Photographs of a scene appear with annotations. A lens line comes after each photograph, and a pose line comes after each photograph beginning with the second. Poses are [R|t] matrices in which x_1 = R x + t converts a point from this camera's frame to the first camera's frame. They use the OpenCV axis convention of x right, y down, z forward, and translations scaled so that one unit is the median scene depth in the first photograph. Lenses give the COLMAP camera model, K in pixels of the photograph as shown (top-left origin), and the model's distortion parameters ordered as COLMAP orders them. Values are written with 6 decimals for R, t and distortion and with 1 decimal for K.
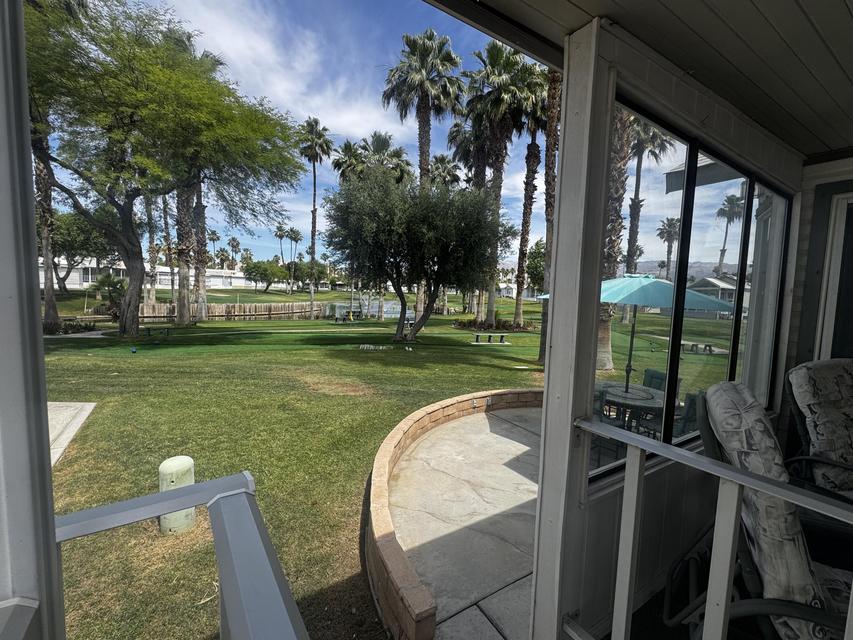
lens RADIAL K [[369.8, 0, 426.5], [0, 369.8, 320.0], [0, 0, 1]] dist [-0.004186, -0.000245]
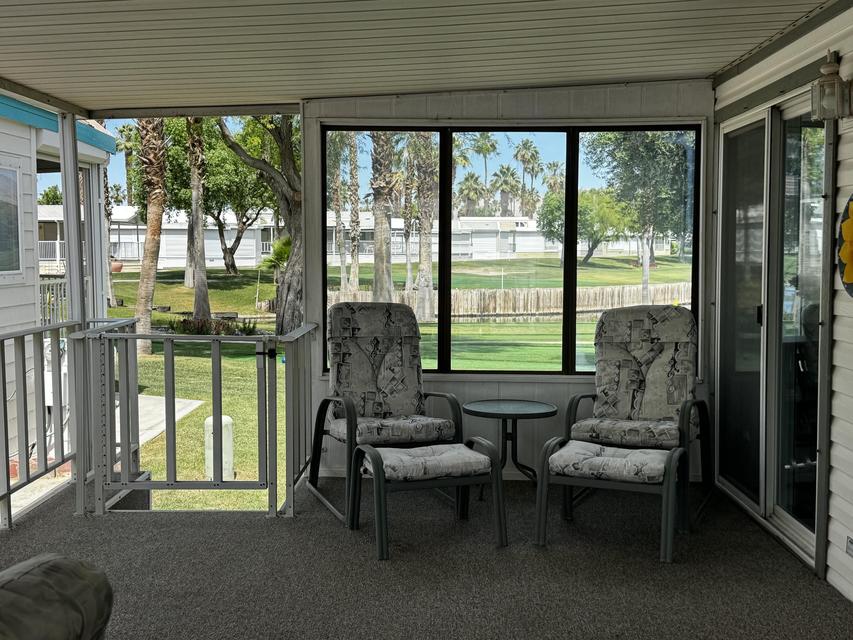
lens RADIAL K [[985.6, 0, 426.5], [0, 985.6, 320.0], [0, 0, 1]] dist [0.125285, -0.040625]
pose [[0.826411, 0.002561, -0.563061, 0.114083], [-0.011379, 0.999861, -0.012153, 0.010423], [0.562952, 0.016450, 0.826326, -0.082878]]
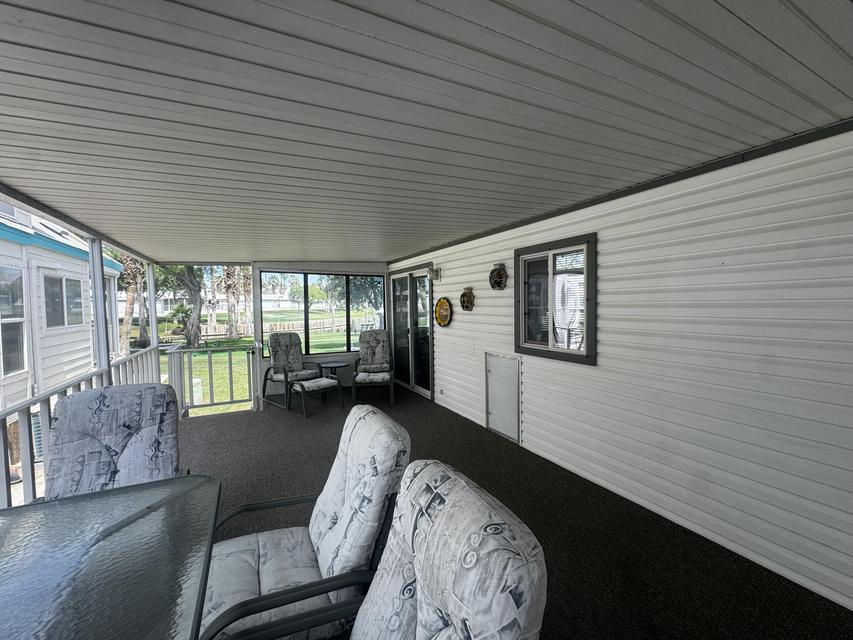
lens RADIAL K [[341.8, 0, 426.5], [0, 341.8, 320.0], [0, 0, 1]] dist [-0.002716, -0.000437]
pose [[0.994562, -0.042768, -0.094963, 0.100454], [0.039658, 0.998621, -0.034406, 0.008302], [0.096304, 0.030453, 0.994886, -0.106159]]
